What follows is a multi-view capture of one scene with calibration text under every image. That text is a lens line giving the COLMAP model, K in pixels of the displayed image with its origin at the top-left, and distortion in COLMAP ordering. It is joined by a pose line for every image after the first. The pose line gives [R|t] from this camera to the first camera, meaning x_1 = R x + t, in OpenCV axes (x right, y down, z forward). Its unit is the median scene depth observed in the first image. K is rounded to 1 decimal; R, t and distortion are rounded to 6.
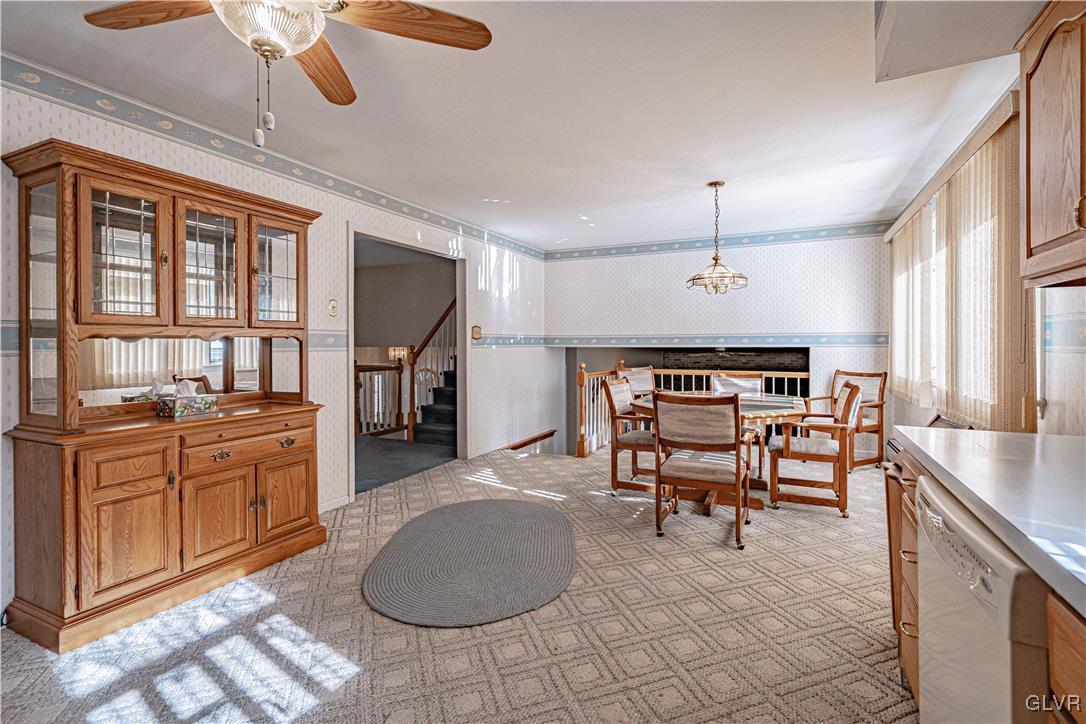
lens RADIAL K [[502.7, 0, 542.4], [0, 502.7, 343.3], [0, 0, 1]] dist [-0.001940, 0.001179]
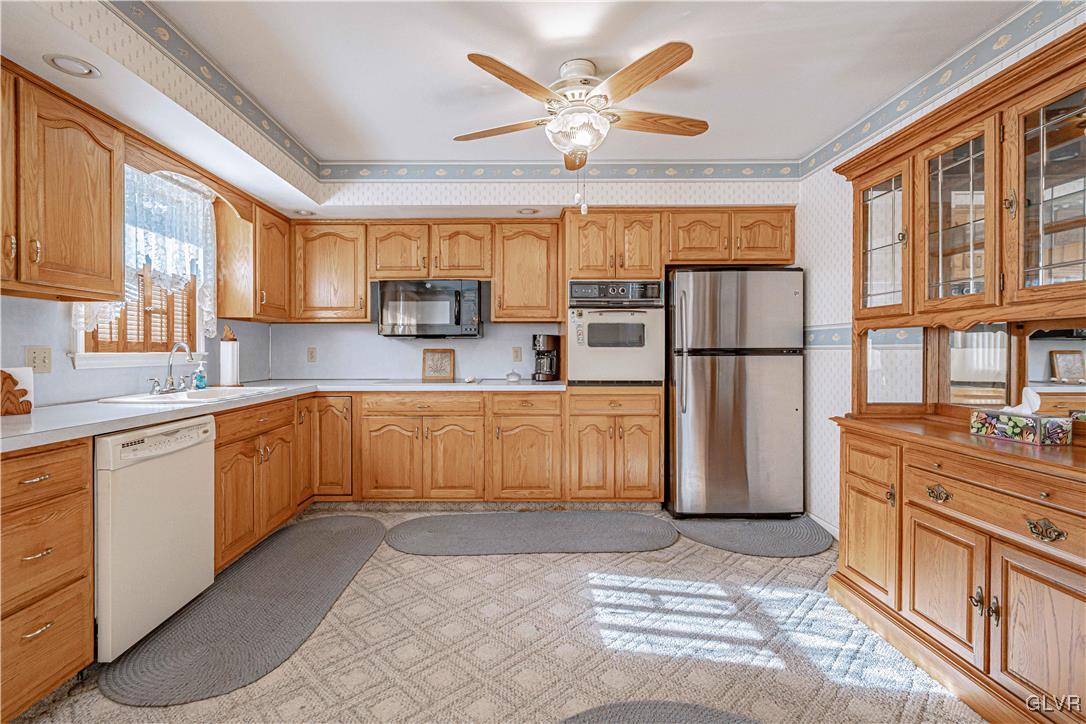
lens RADIAL K [[502.7, 0, 513.1], [0, 502.7, 354.5], [0, 0, 1]] dist [-0.001940, 0.001179]
pose [[-0.895893, 0.007845, -0.444200, 0.165238], [0.004249, 0.999950, 0.009090, 0.017200], [0.444249, 0.006256, -0.895882, 1.121764]]
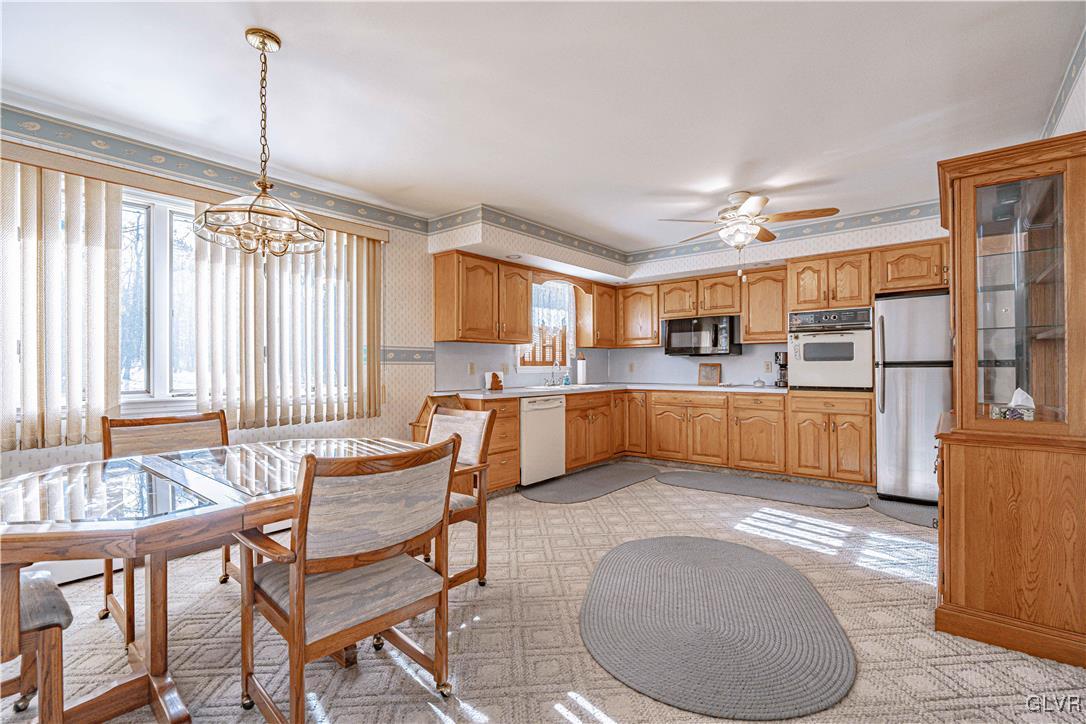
lens RADIAL K [[502.7, 0, 550.5], [0, 502.7, 359.5], [0, 0, 1]] dist [-0.001940, 0.001179]
pose [[-0.978096, 0.011806, 0.207820, -0.054411], [0.008653, 0.999833, -0.016074, 0.024391], [-0.207975, -0.013924, -0.978035, 1.821744]]
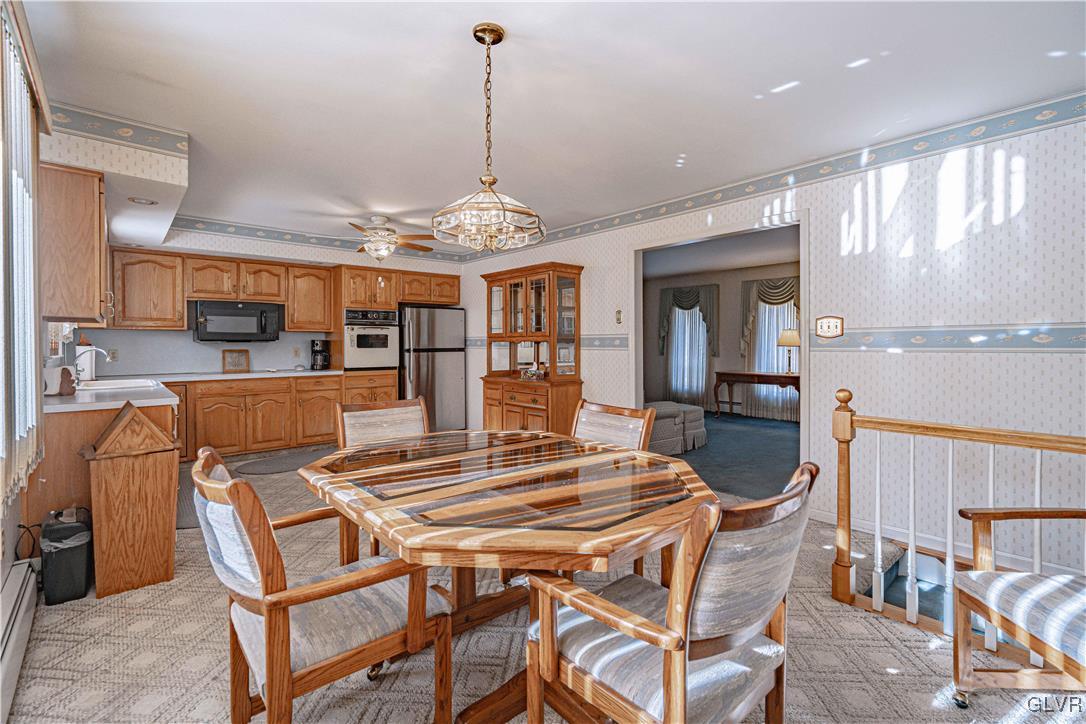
lens RADIAL K [[502.7, 0, 542.2], [0, 502.7, 347.2], [0, 0, 1]] dist [-0.001940, 0.001179]
pose [[-0.374509, 0.009417, -0.927175, 1.025503], [0.004933, 0.999955, 0.008164, -0.004153], [0.927210, -0.001516, -0.374539, 1.560743]]
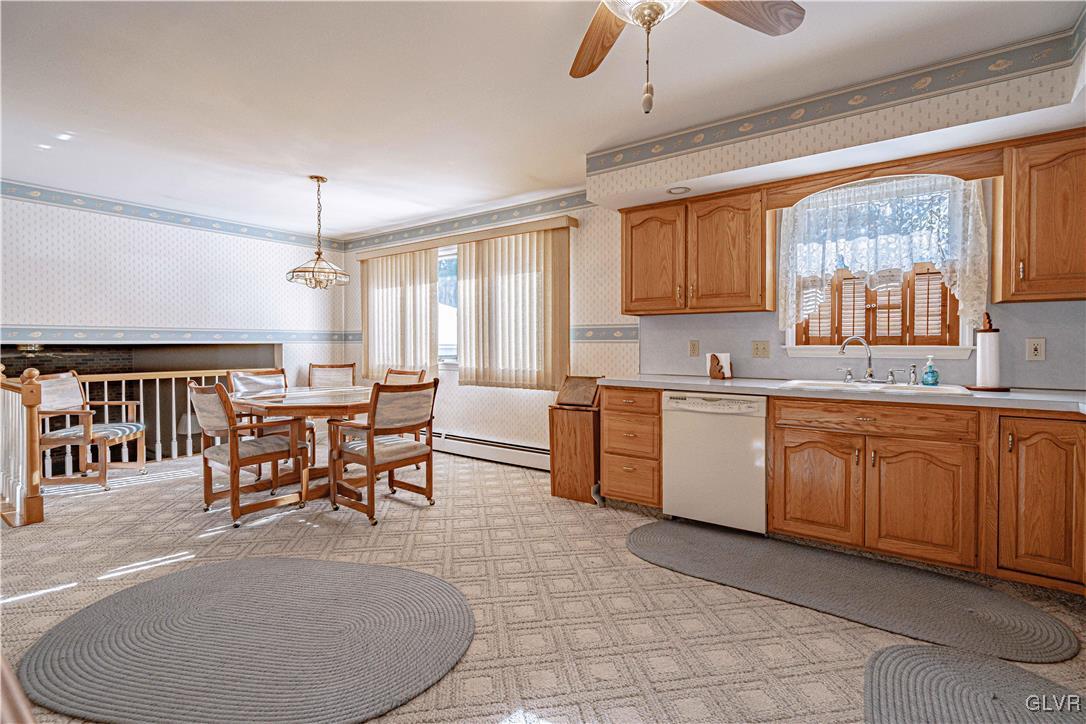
lens RADIAL K [[502.7, 0, 544.6], [0, 502.7, 350.6], [0, 0, 1]] dist [-0.001940, 0.001179]
pose [[0.158419, -0.010871, 0.987312, -0.726116], [-0.000500, 0.999938, 0.011091, 0.018077], [-0.987372, -0.002251, 0.158404, 0.502788]]
